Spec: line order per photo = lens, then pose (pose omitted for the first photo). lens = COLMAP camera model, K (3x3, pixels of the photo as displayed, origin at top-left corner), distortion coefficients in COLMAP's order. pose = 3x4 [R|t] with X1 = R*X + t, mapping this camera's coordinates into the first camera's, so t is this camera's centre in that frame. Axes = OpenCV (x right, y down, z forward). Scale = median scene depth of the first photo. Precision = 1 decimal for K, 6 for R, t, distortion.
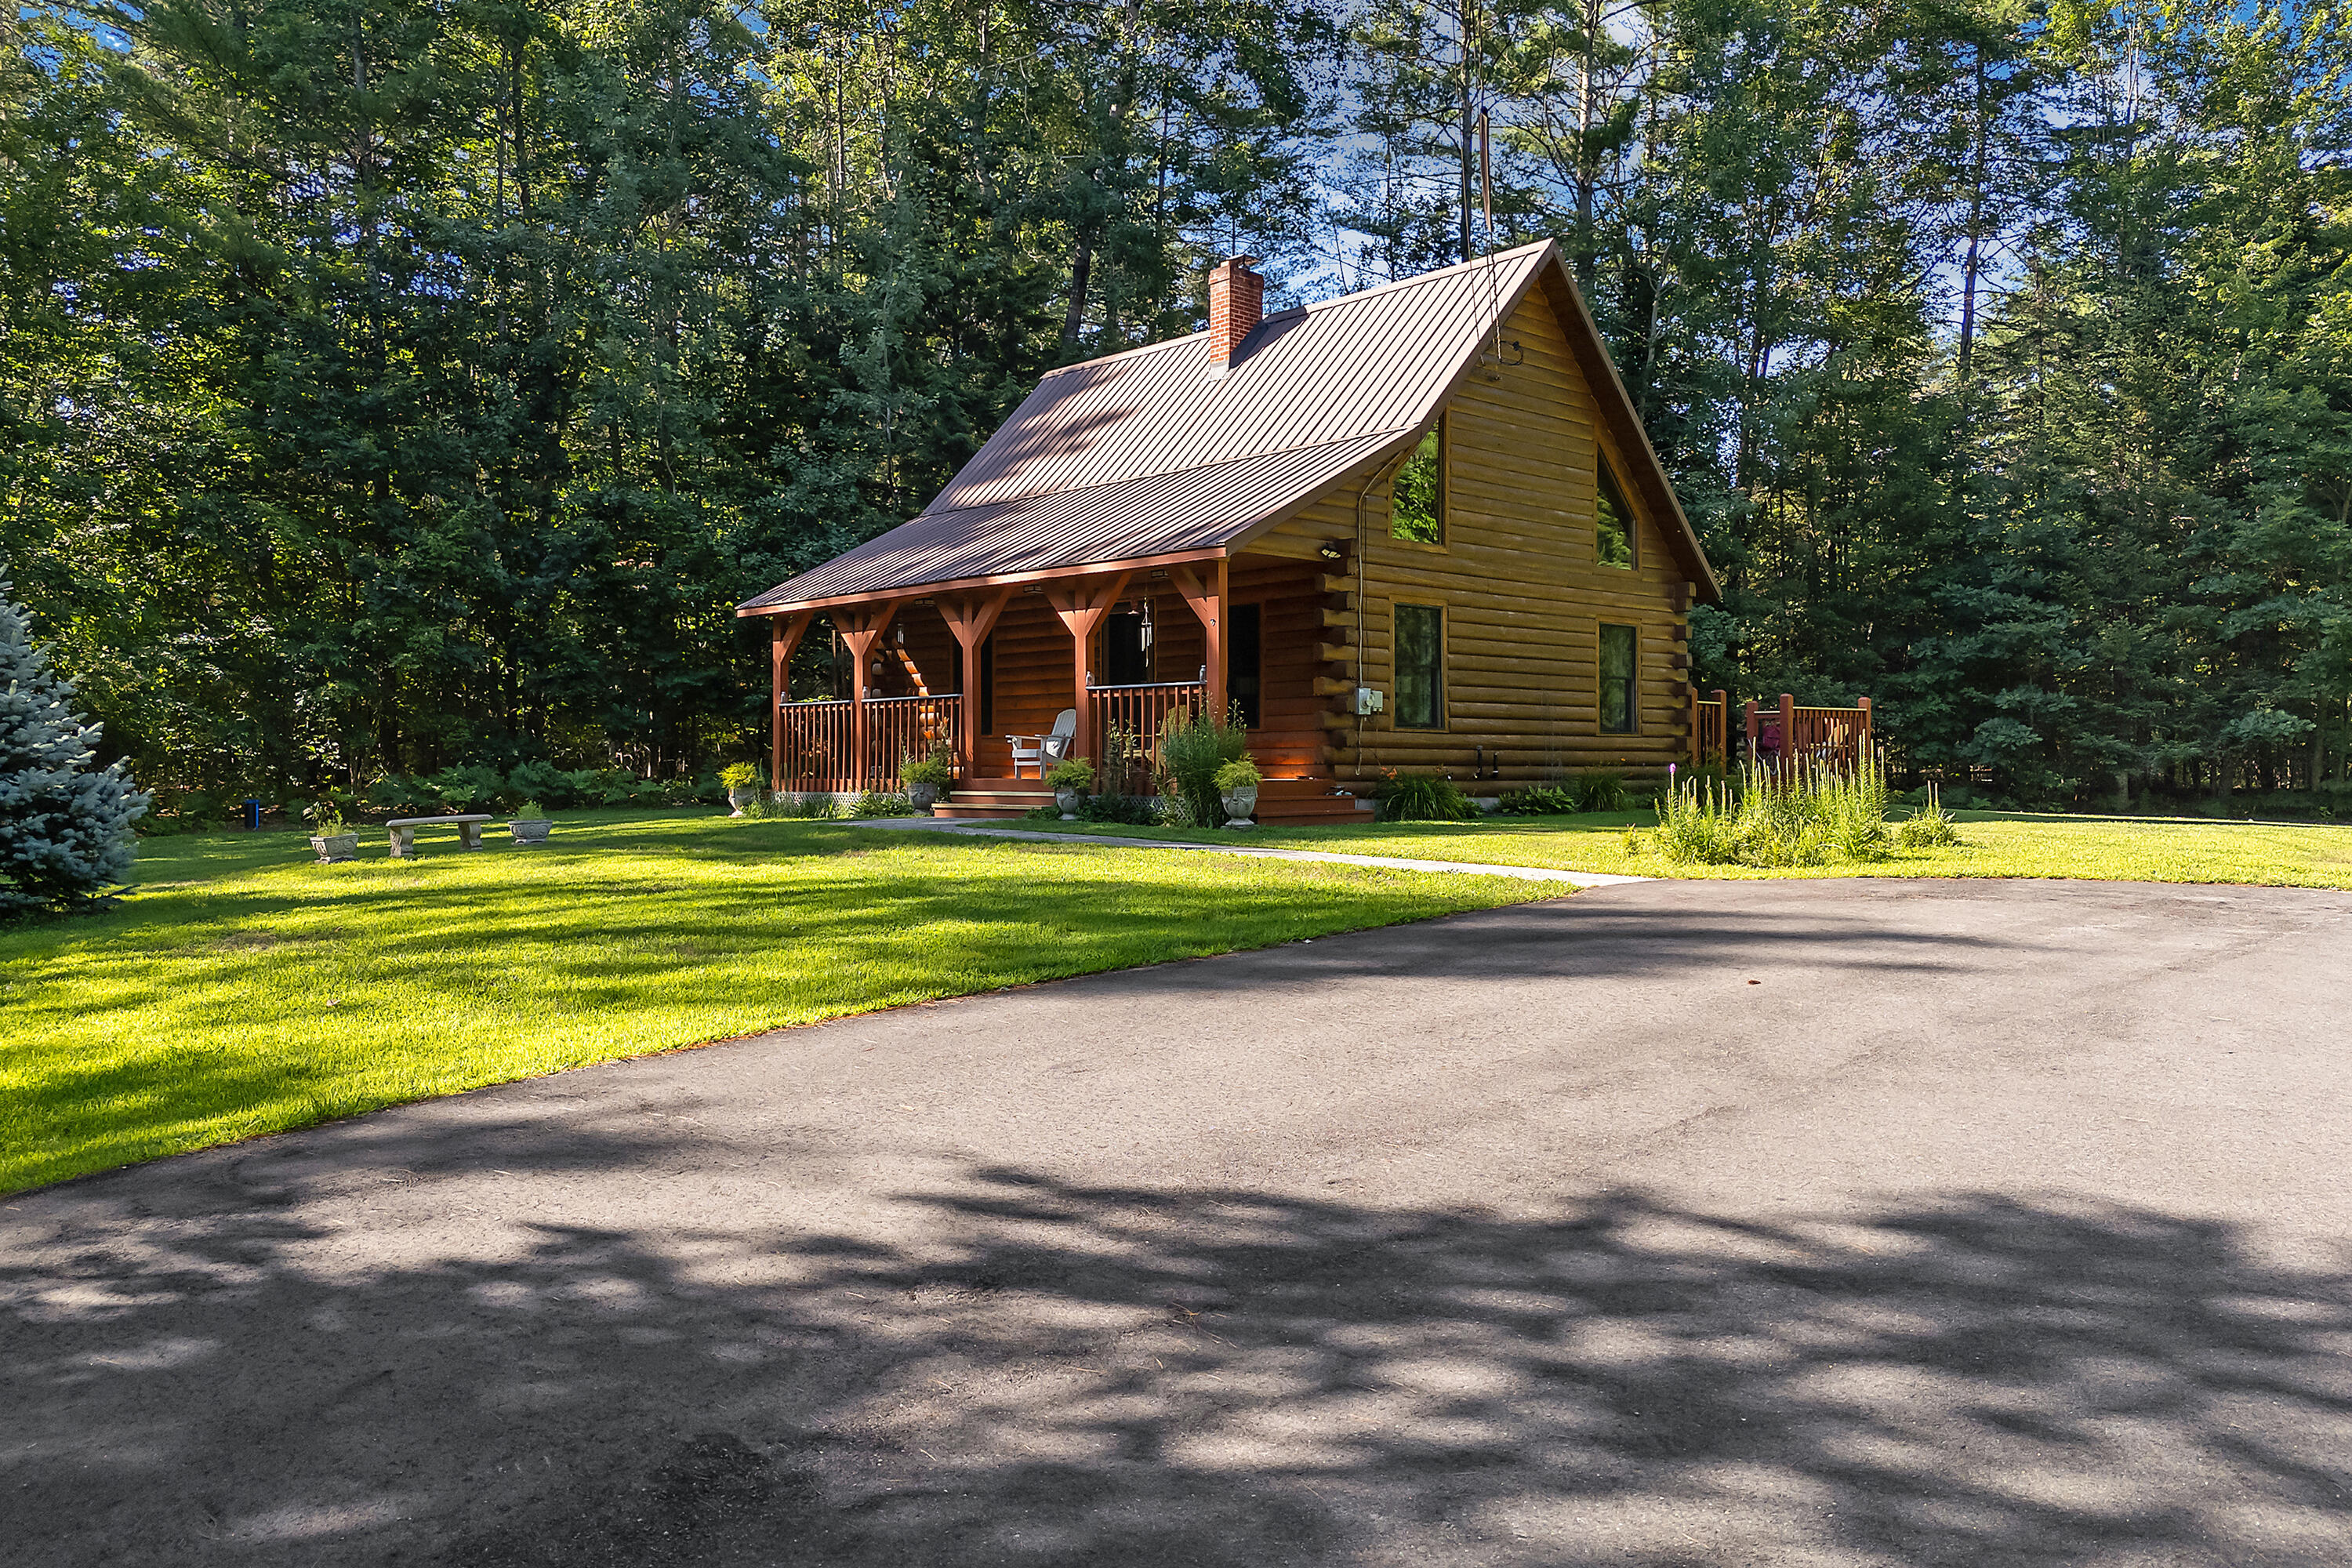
lens RADIAL K [[1754.1, 0, 1174.5], [0, 1754.1, 768.1], [0, 0, 1]] dist [0.085288, -0.052320]
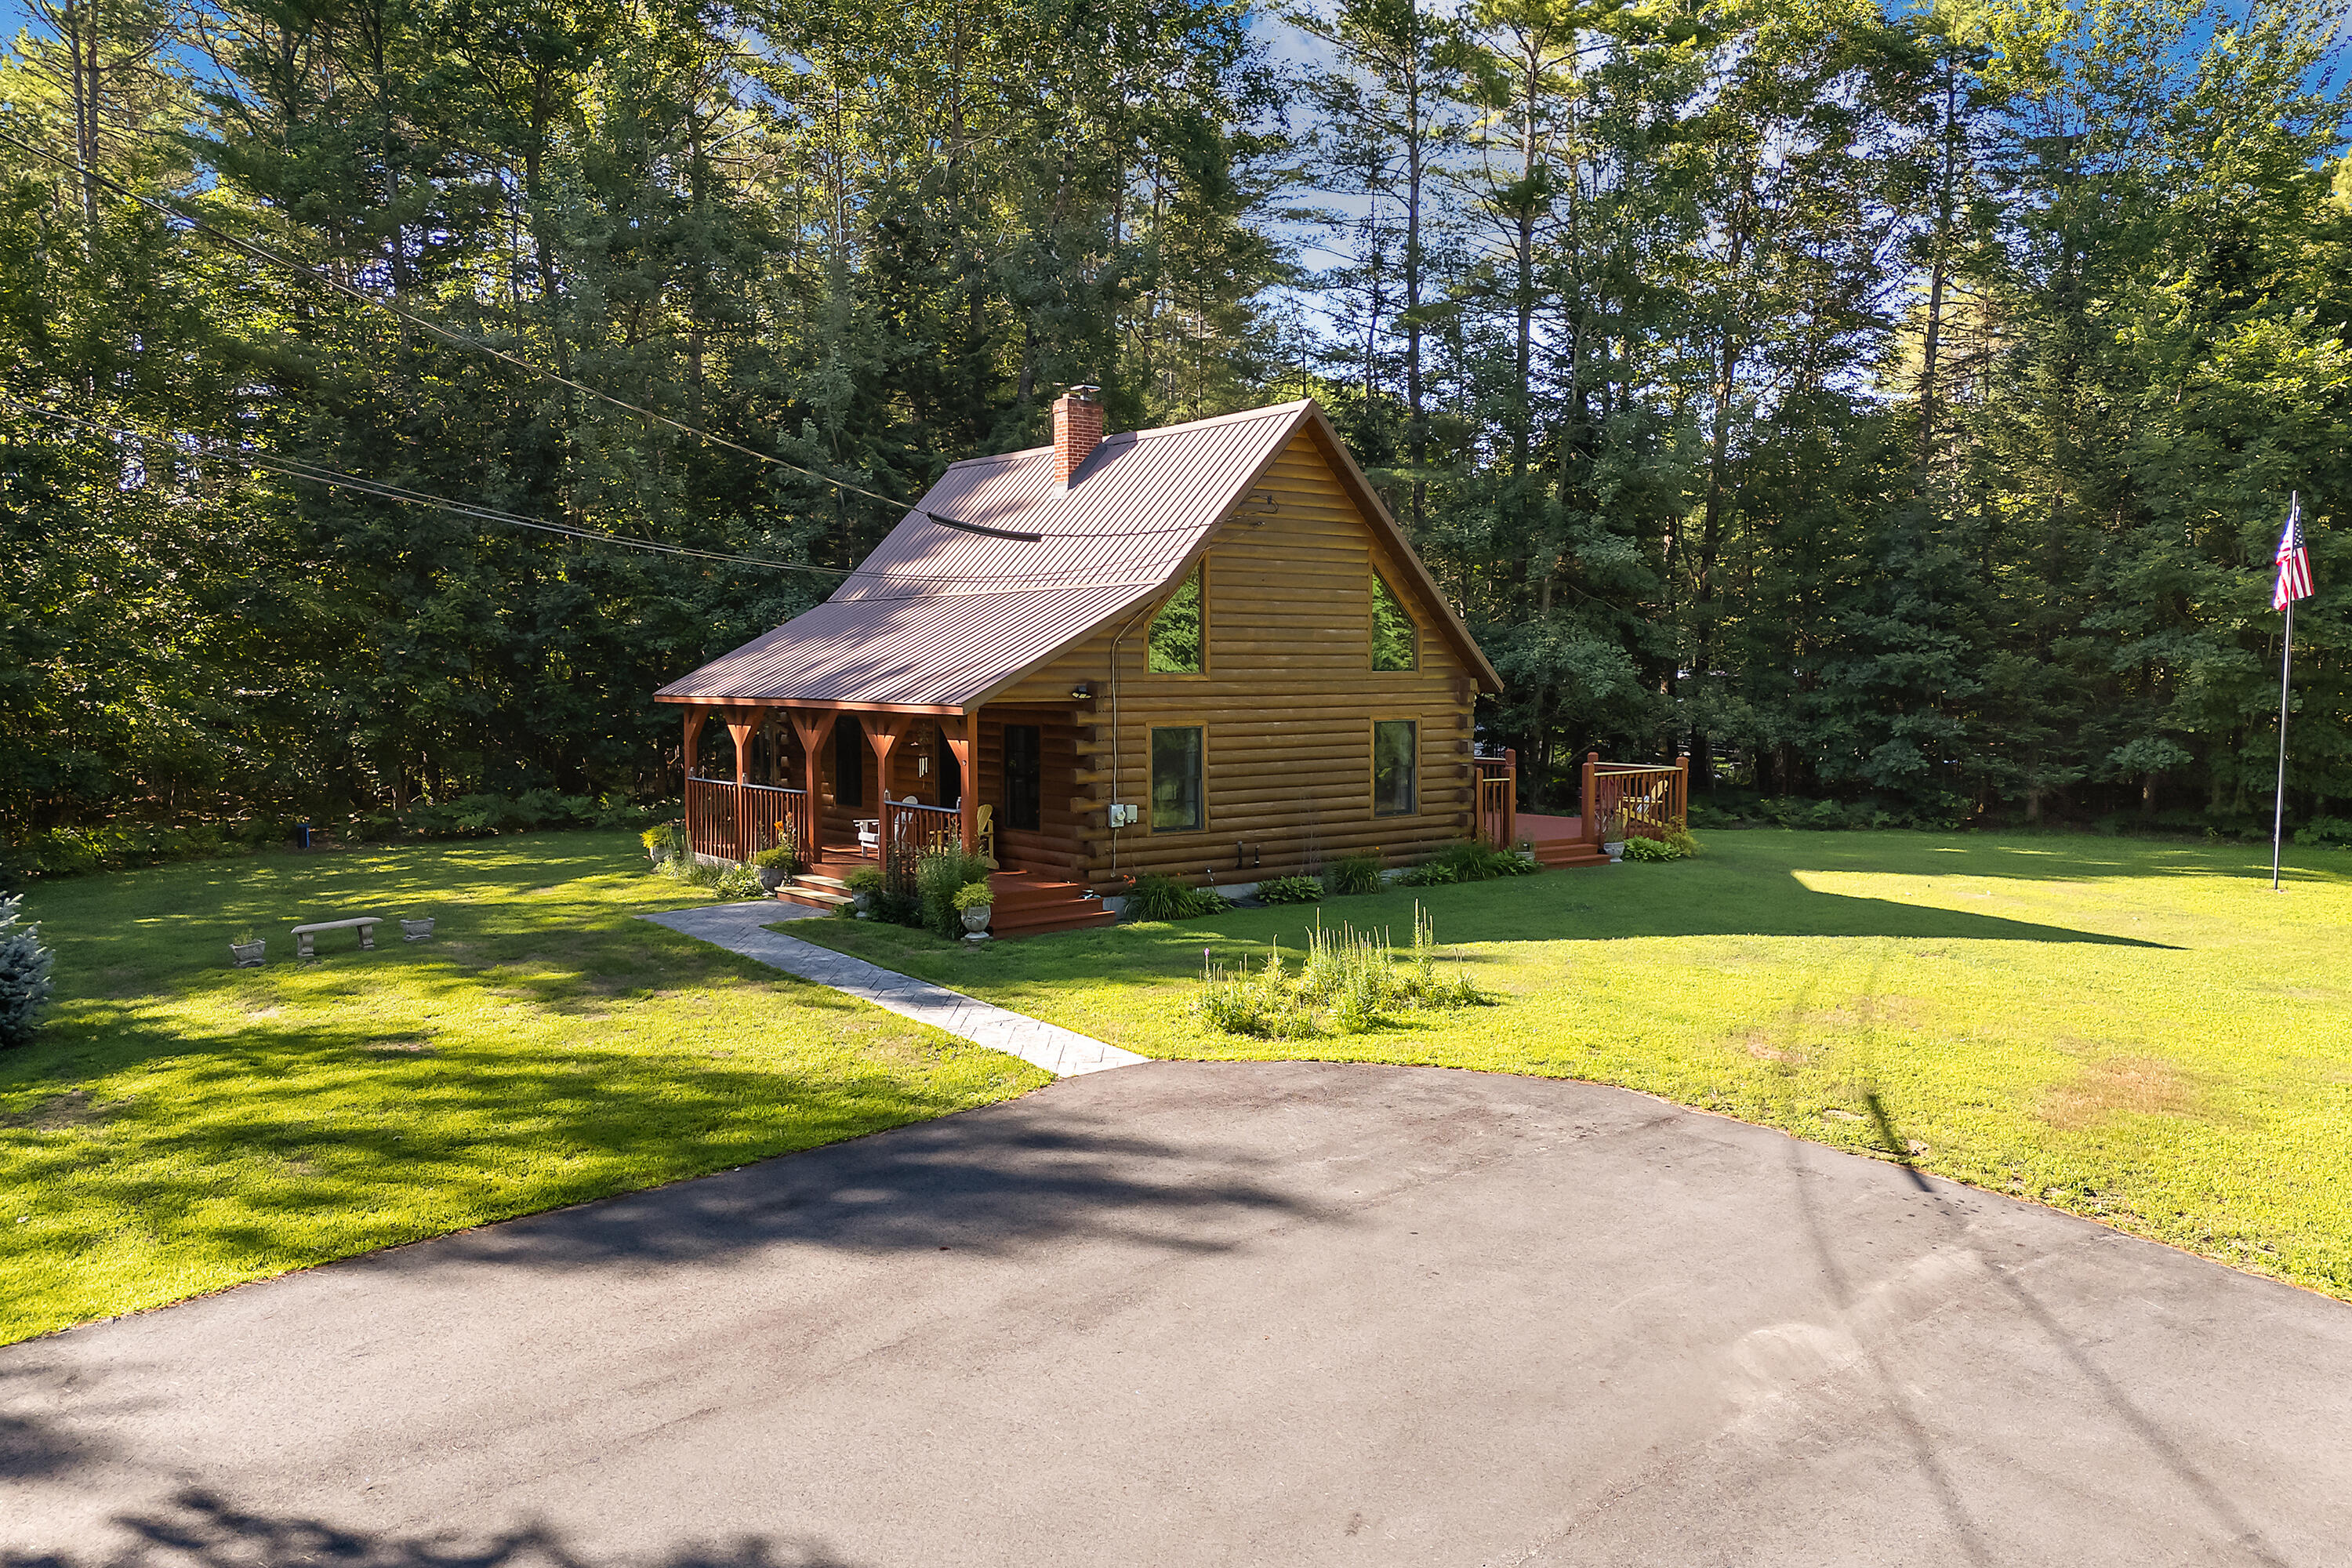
lens RADIAL K [[1754.1, 0, 1174.5], [0, 1754.1, 768.1], [0, 0, 1]] dist [0.085288, -0.052320]
pose [[0.995793, 0.007846, -0.091295, 0.218183], [-0.002547, 0.998313, 0.058012, -0.118836], [0.091596, -0.057536, 0.994133, -0.148161]]
